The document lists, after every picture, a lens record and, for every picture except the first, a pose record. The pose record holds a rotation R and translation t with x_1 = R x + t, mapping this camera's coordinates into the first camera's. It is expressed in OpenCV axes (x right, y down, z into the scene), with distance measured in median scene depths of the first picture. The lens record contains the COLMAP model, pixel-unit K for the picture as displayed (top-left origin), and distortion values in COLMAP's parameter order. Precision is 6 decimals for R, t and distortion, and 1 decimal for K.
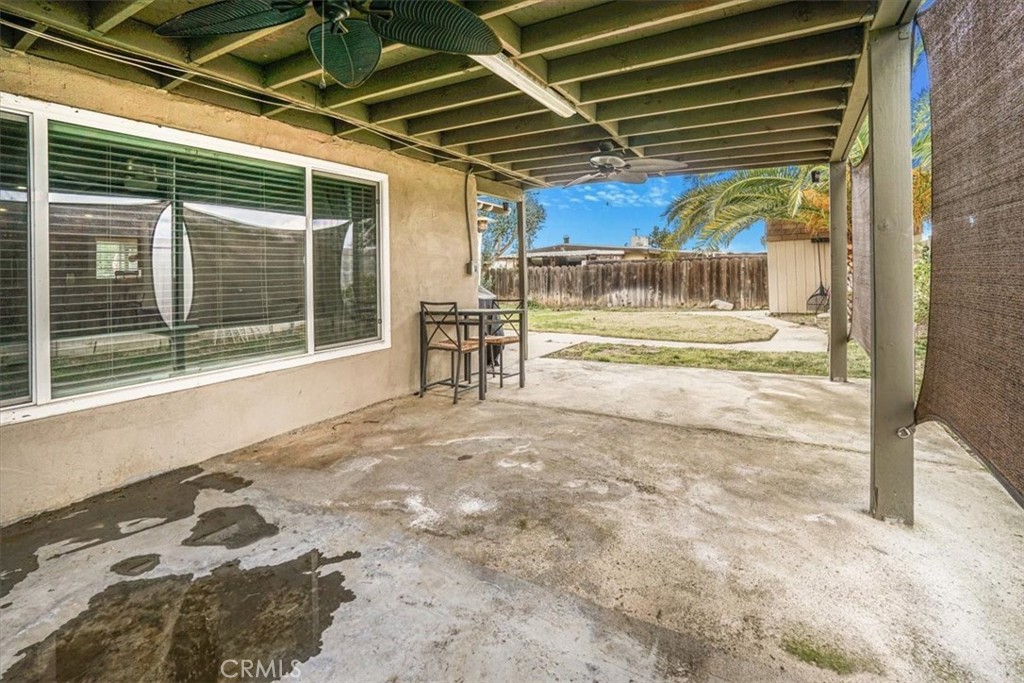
lens RADIAL K [[451.1, 0, 517.2], [0, 451.1, 302.5], [0, 0, 1]] dist [-0.047093, 0.012110]
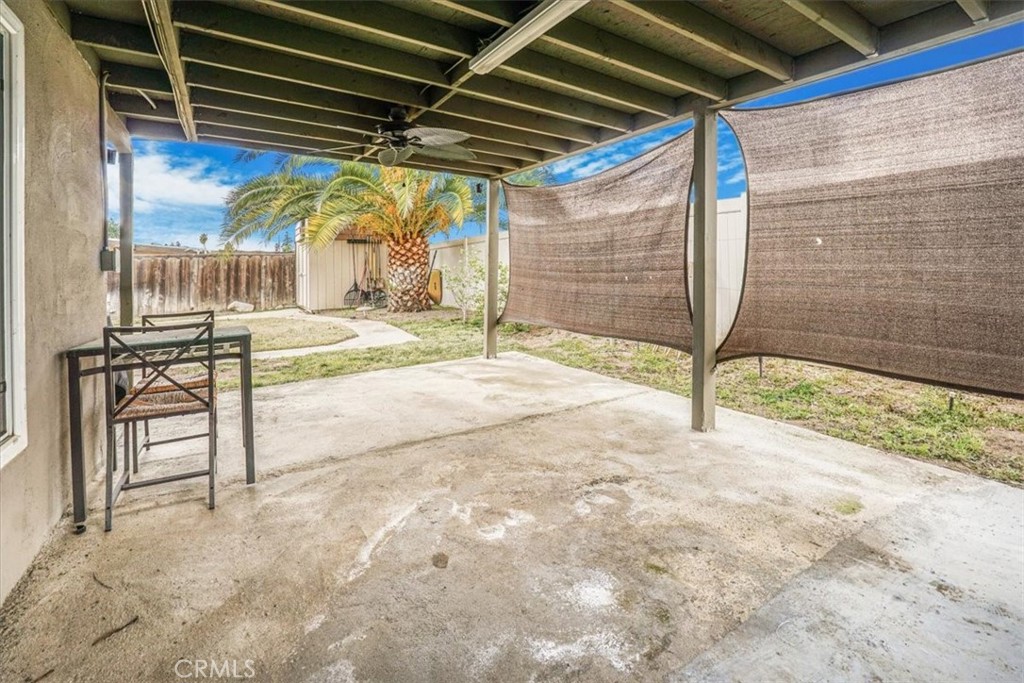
lens RADIAL K [[451.1, 0, 517.2], [0, 451.1, 302.5], [0, 0, 1]] dist [-0.047093, 0.012110]
pose [[0.478923, -0.059810, 0.875817, -0.613515], [0.057786, 0.997660, 0.036532, -0.033430], [-0.875953, 0.033114, 0.481258, 0.617703]]
